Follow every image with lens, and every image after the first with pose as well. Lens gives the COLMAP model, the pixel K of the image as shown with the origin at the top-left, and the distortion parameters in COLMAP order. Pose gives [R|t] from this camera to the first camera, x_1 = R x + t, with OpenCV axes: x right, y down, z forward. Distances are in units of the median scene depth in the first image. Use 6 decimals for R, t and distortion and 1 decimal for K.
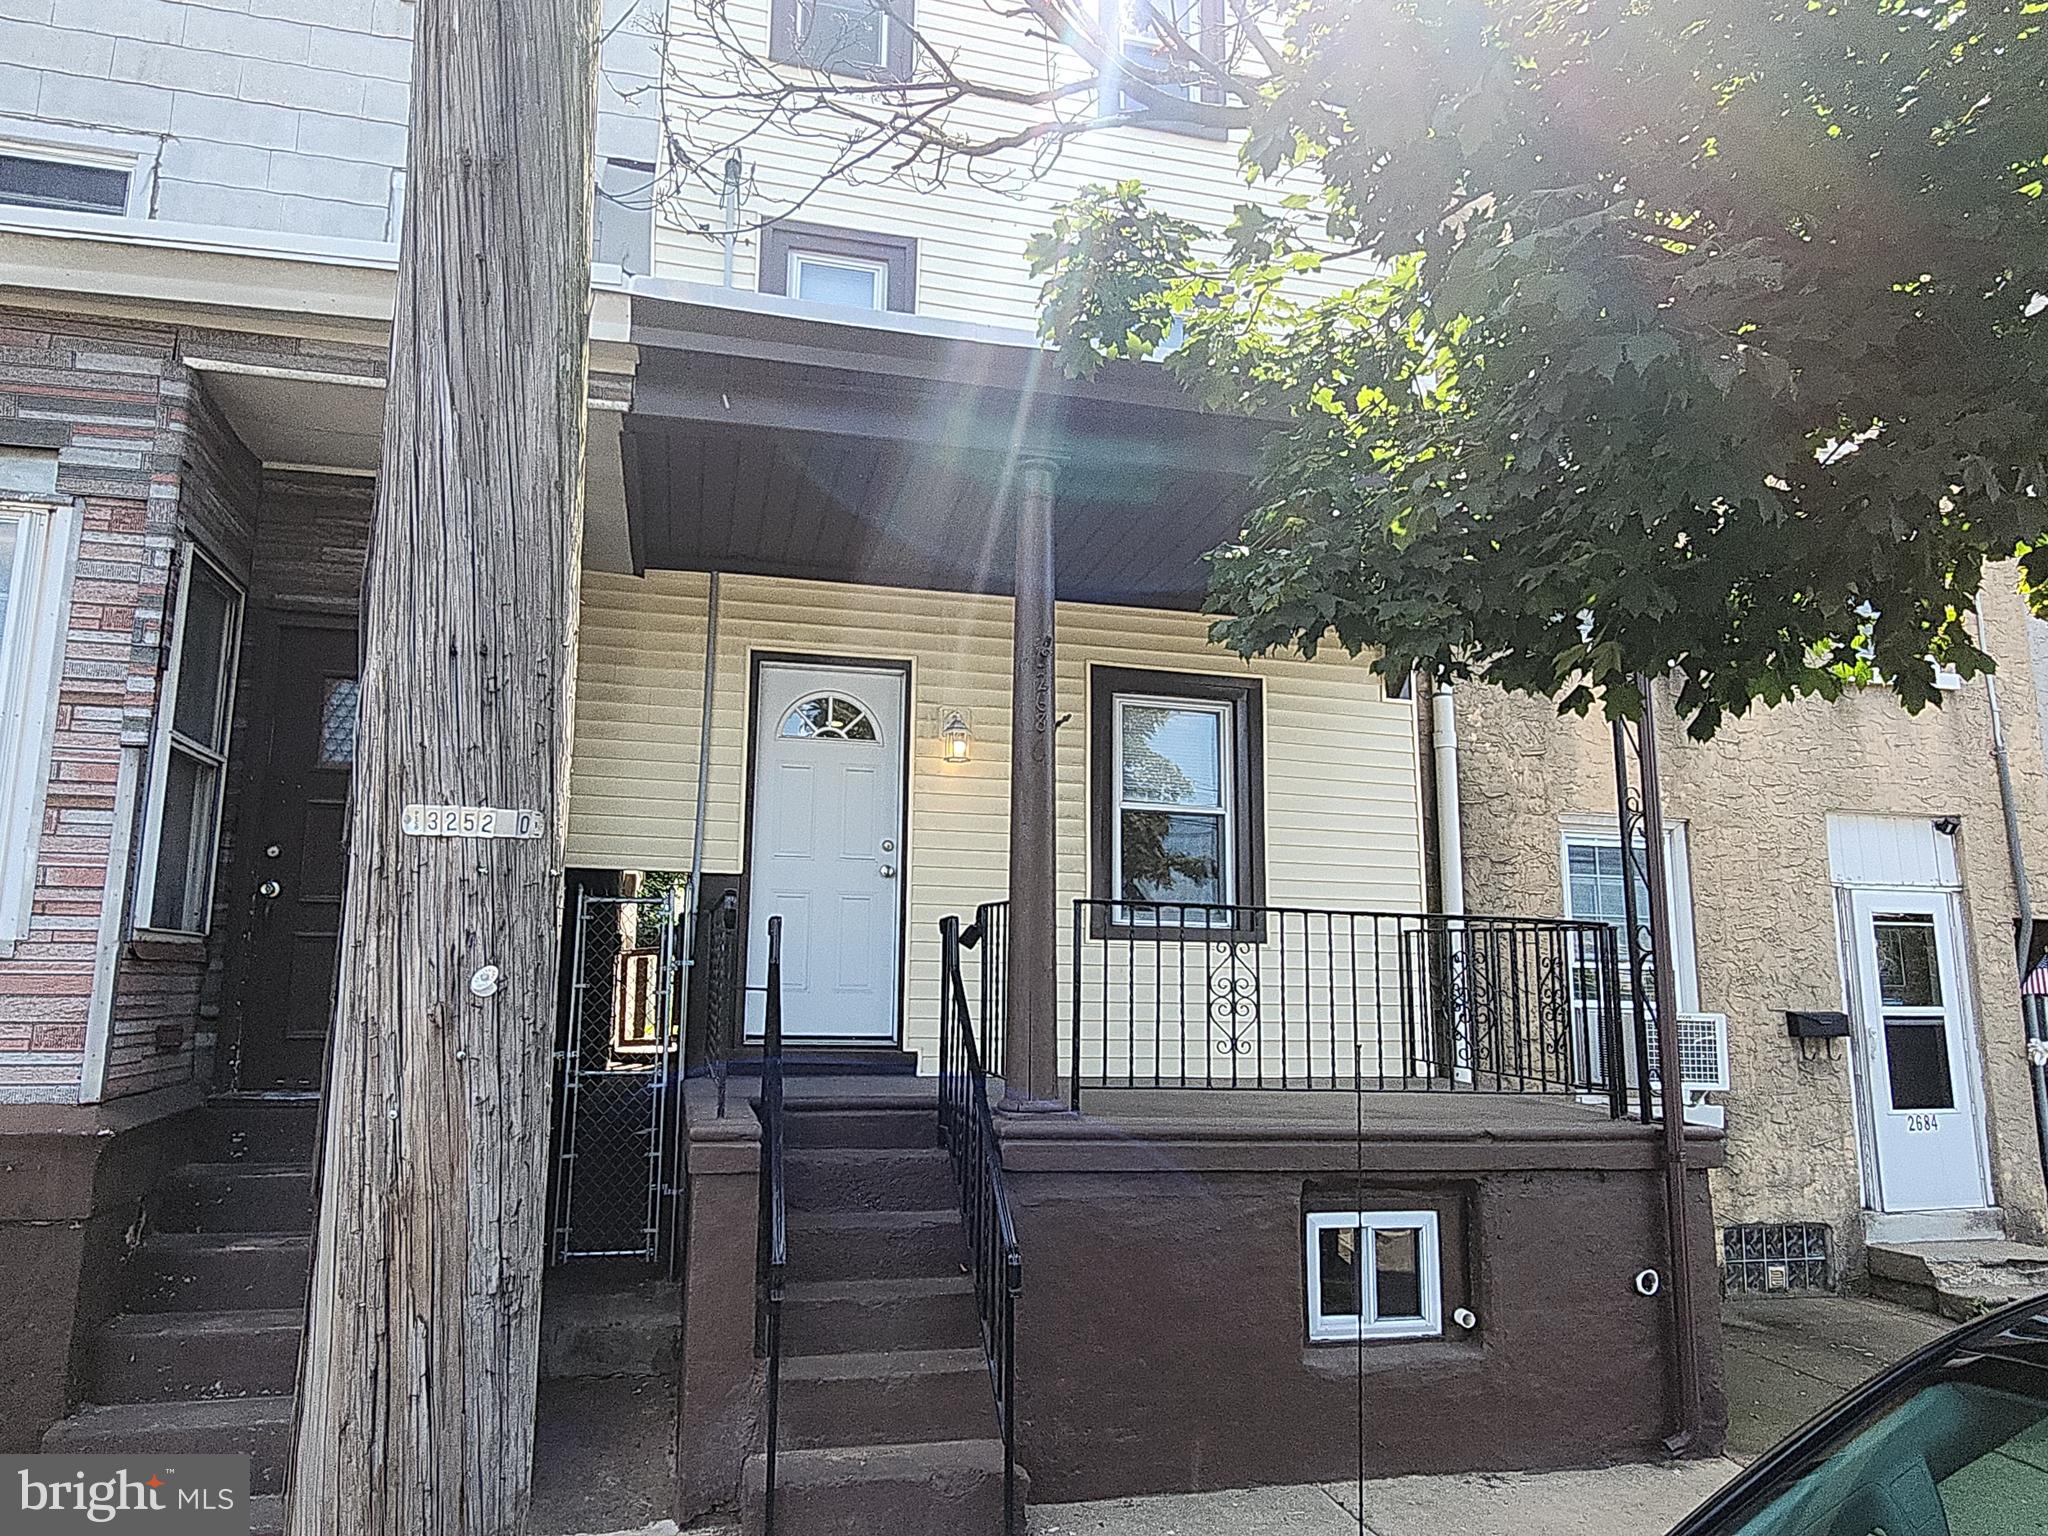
lens RADIAL K [[1340.0, 0, 996.4], [0, 1340.0, 760.5], [0, 0, 1]] dist [0.013064, -0.007400]
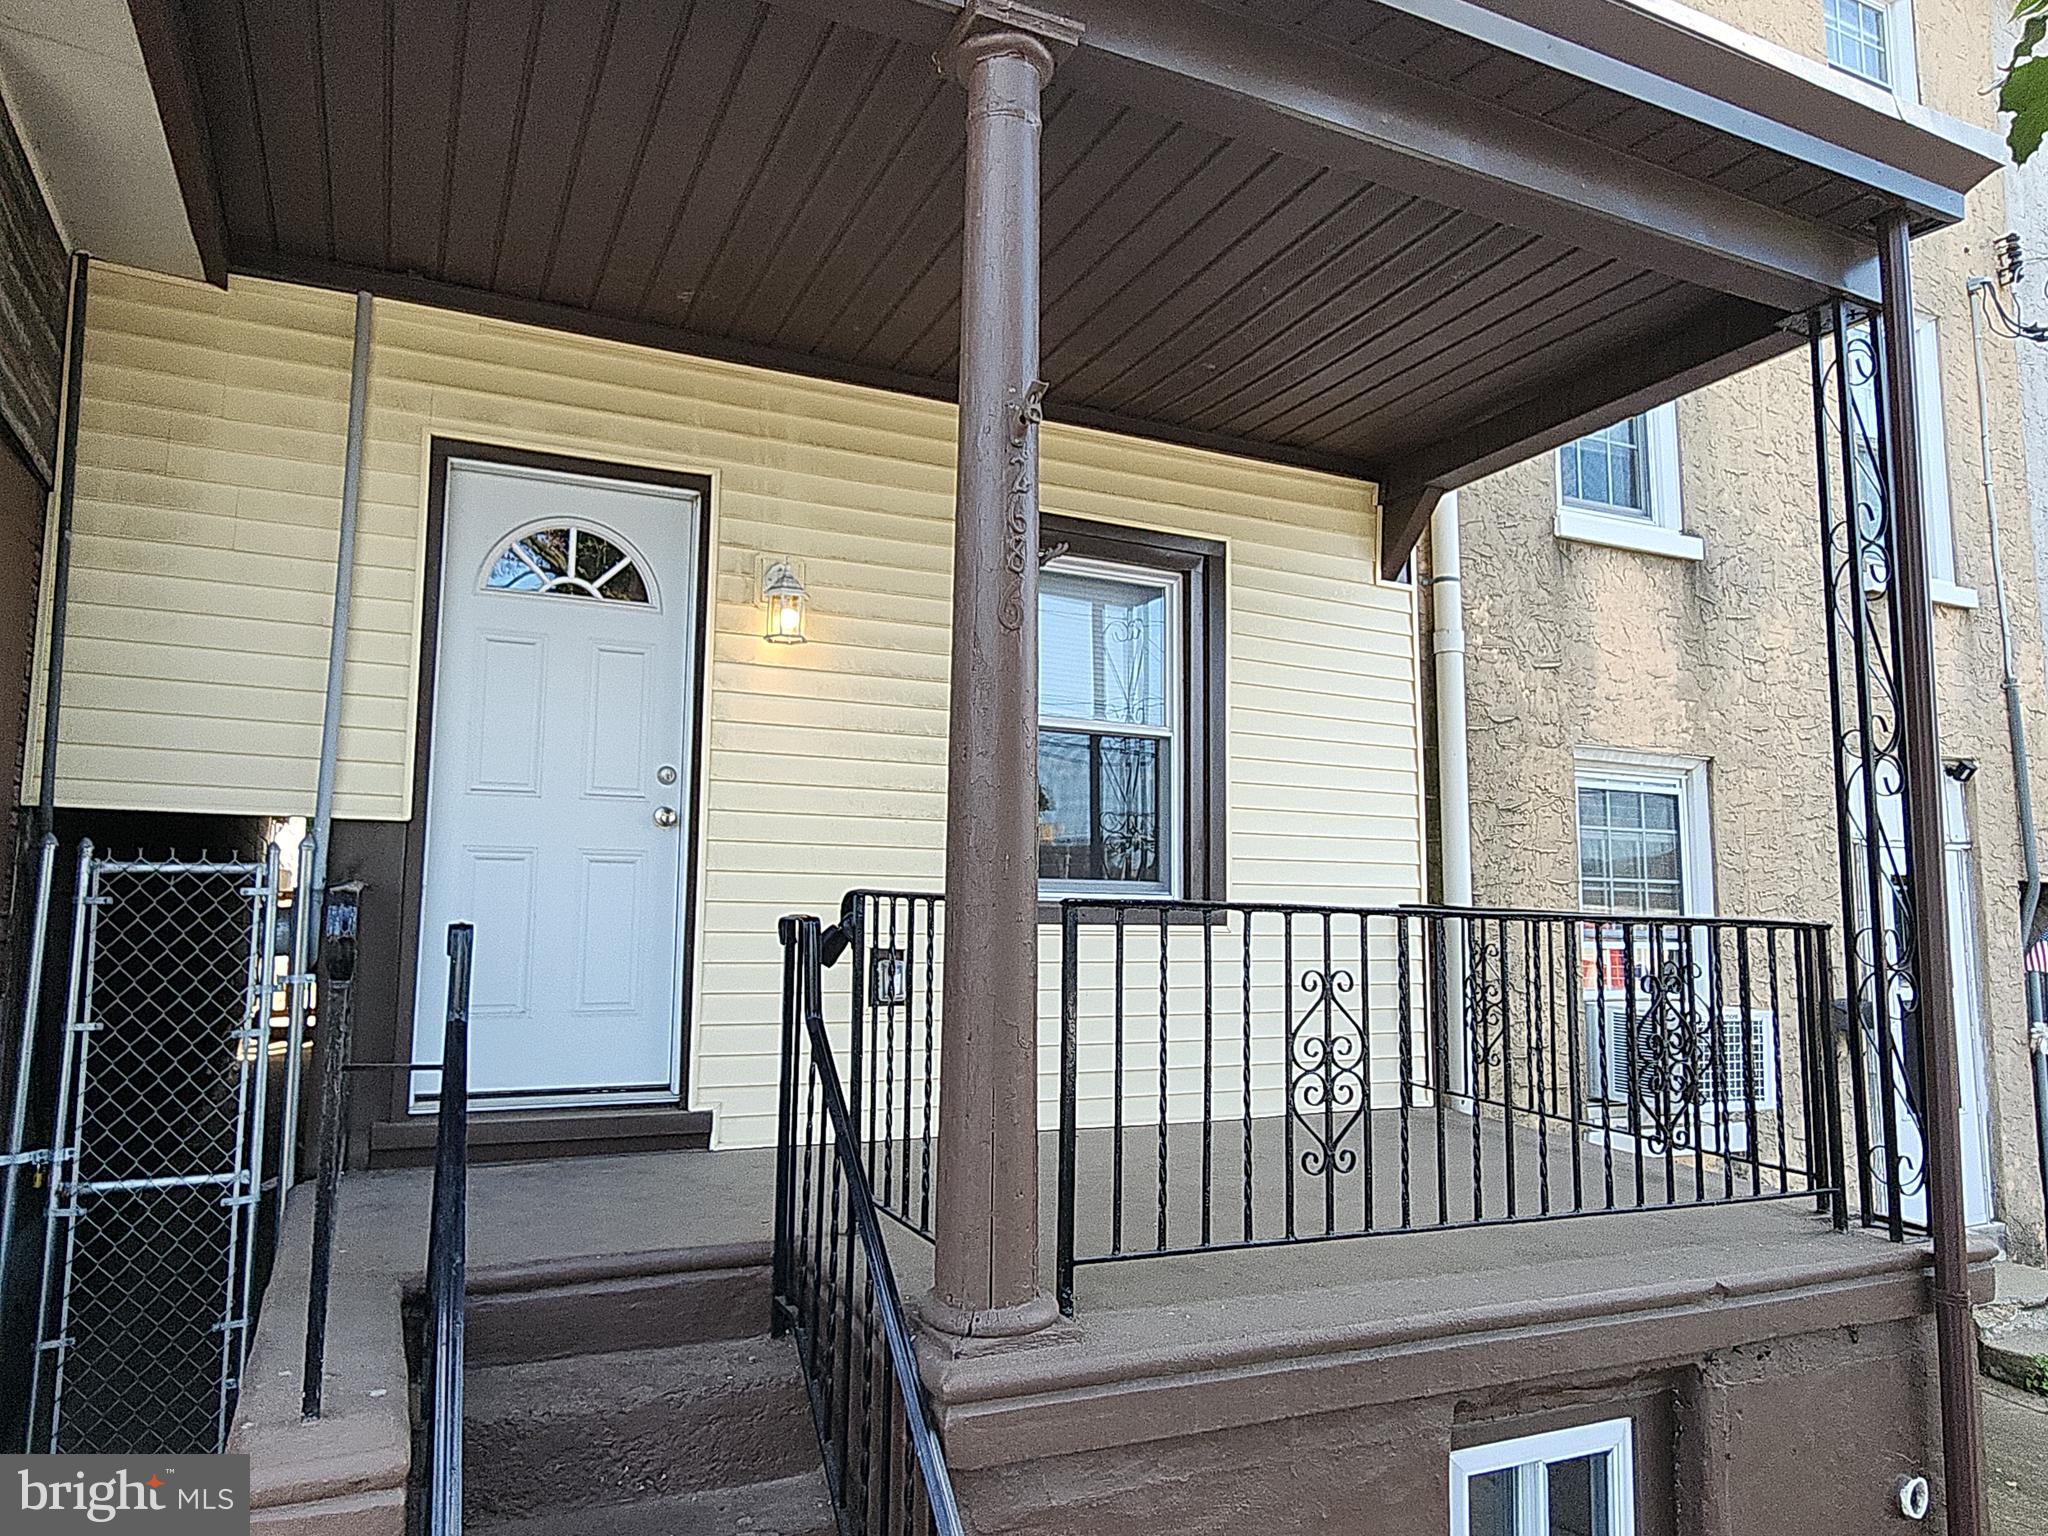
lens RADIAL K [[1340.0, 0, 1001.9], [0, 1340.0, 758.5], [0, 0, 1]] dist [0.013064, -0.007400]
pose [[0.979944, 0.021782, 0.198078, -0.056895], [-0.034380, 0.997583, 0.060389, 0.014512], [-0.196283, -0.065988, 0.978324, 0.399282]]
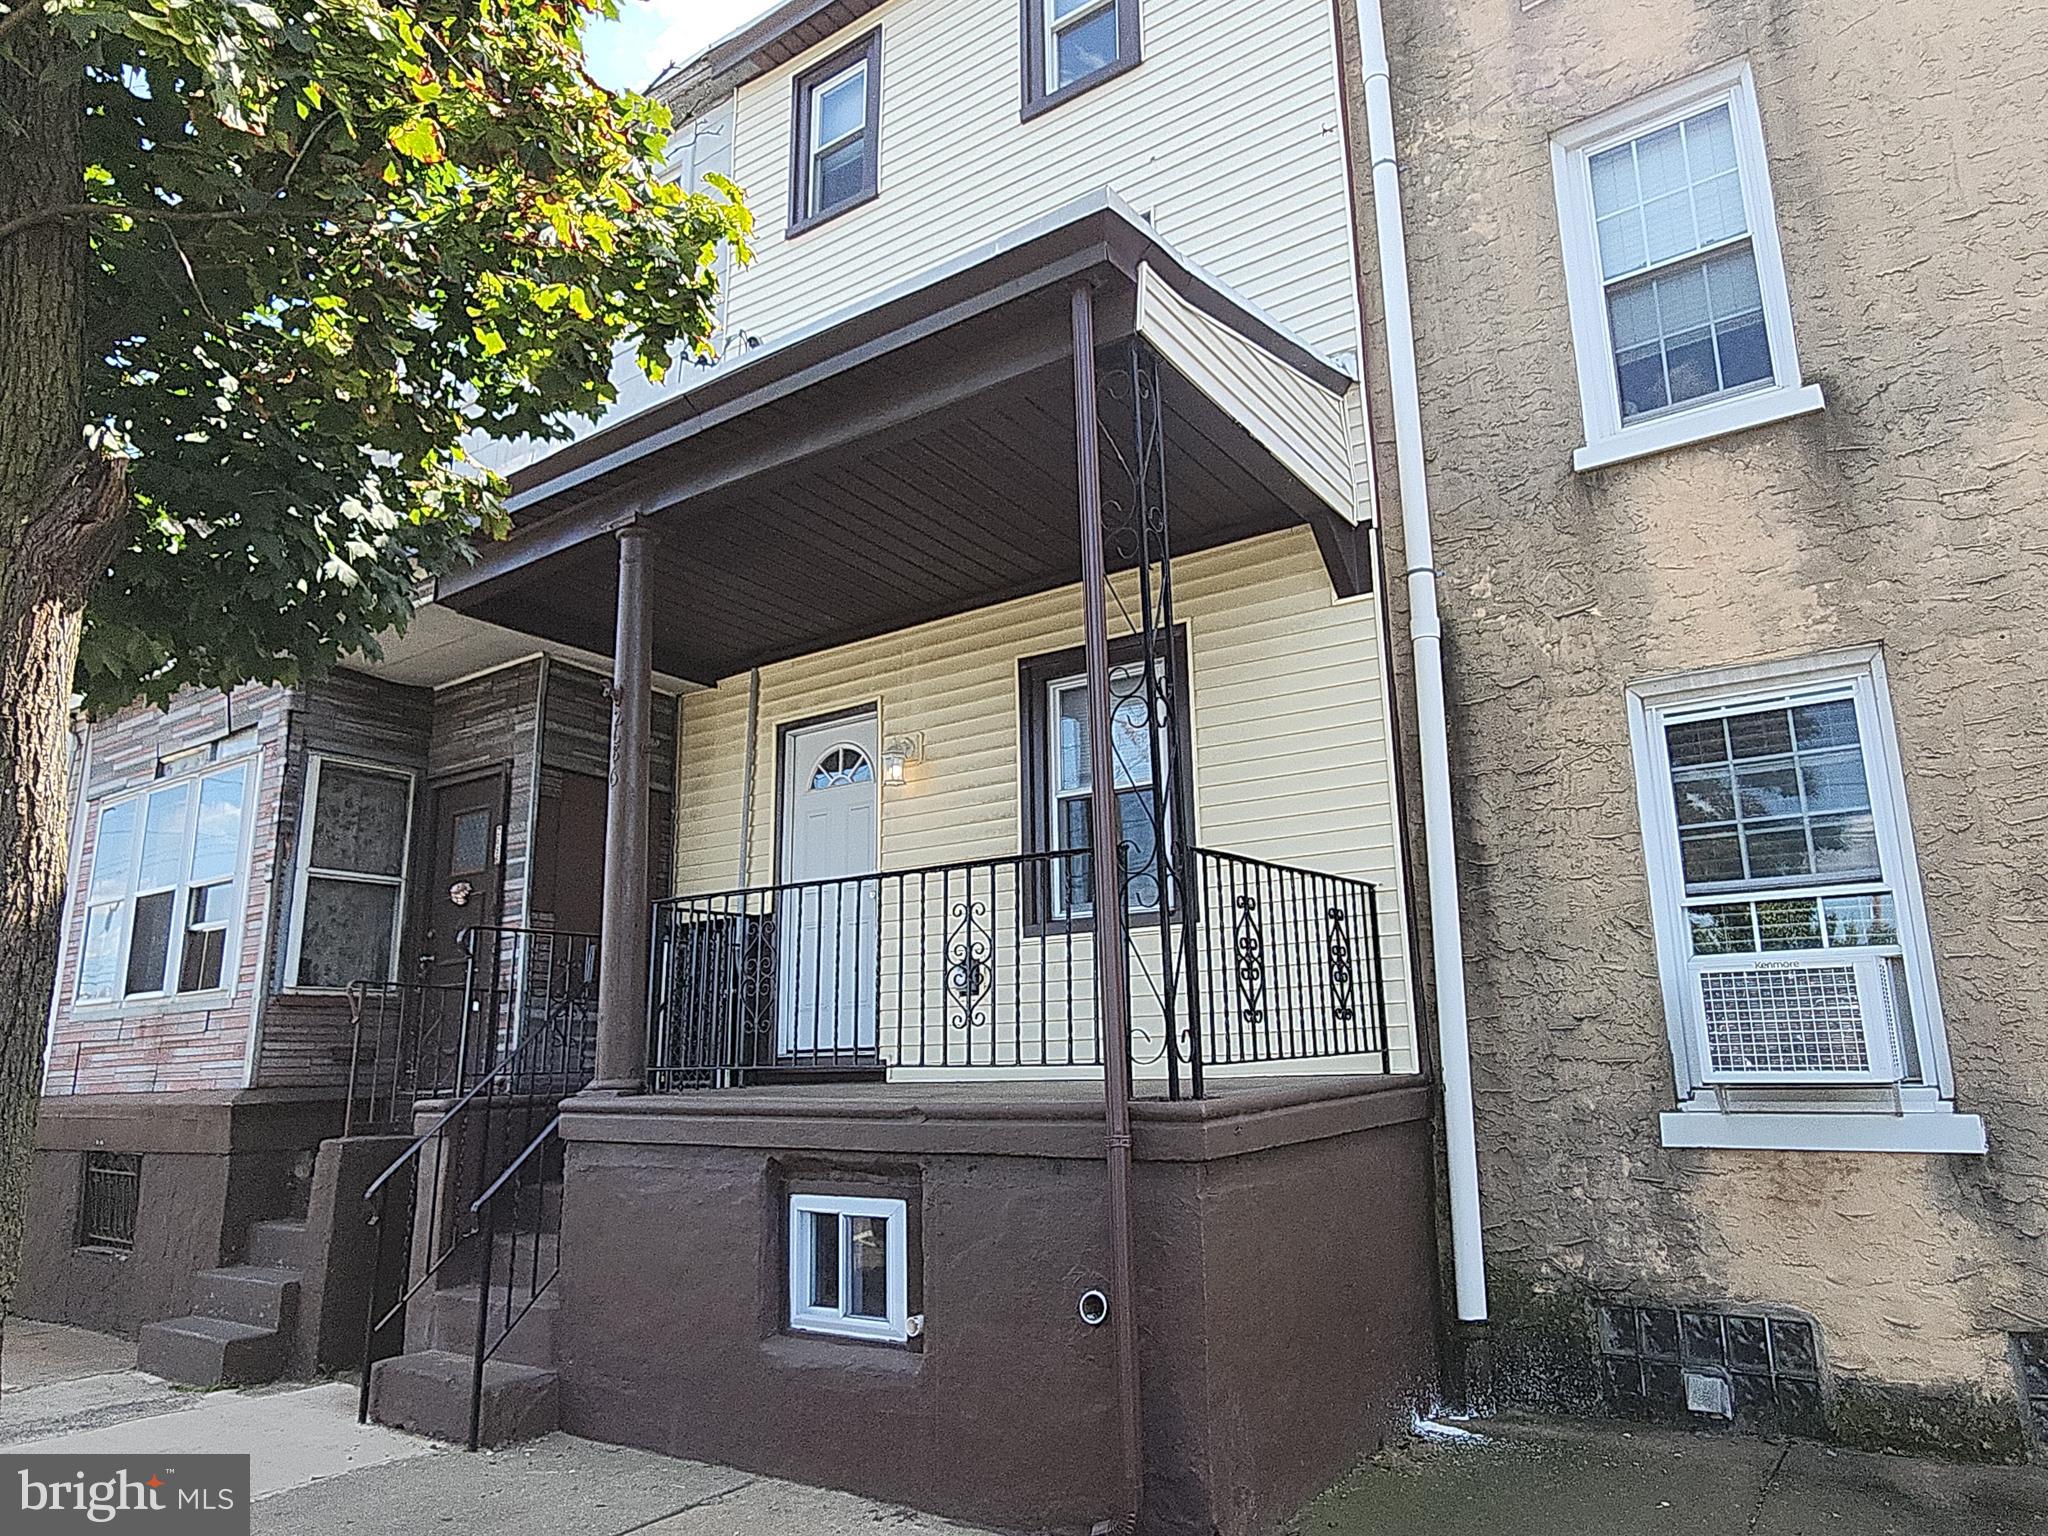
lens RADIAL K [[1340.0, 0, 1006.2], [0, 1340.0, 752.6], [0, 0, 1]] dist [0.013064, -0.007400]
pose [[0.653253, -0.204685, -0.728948, 0.870364], [0.156341, 0.978482, -0.134647, 0.143188], [0.740823, -0.026006, 0.671197, 0.376911]]
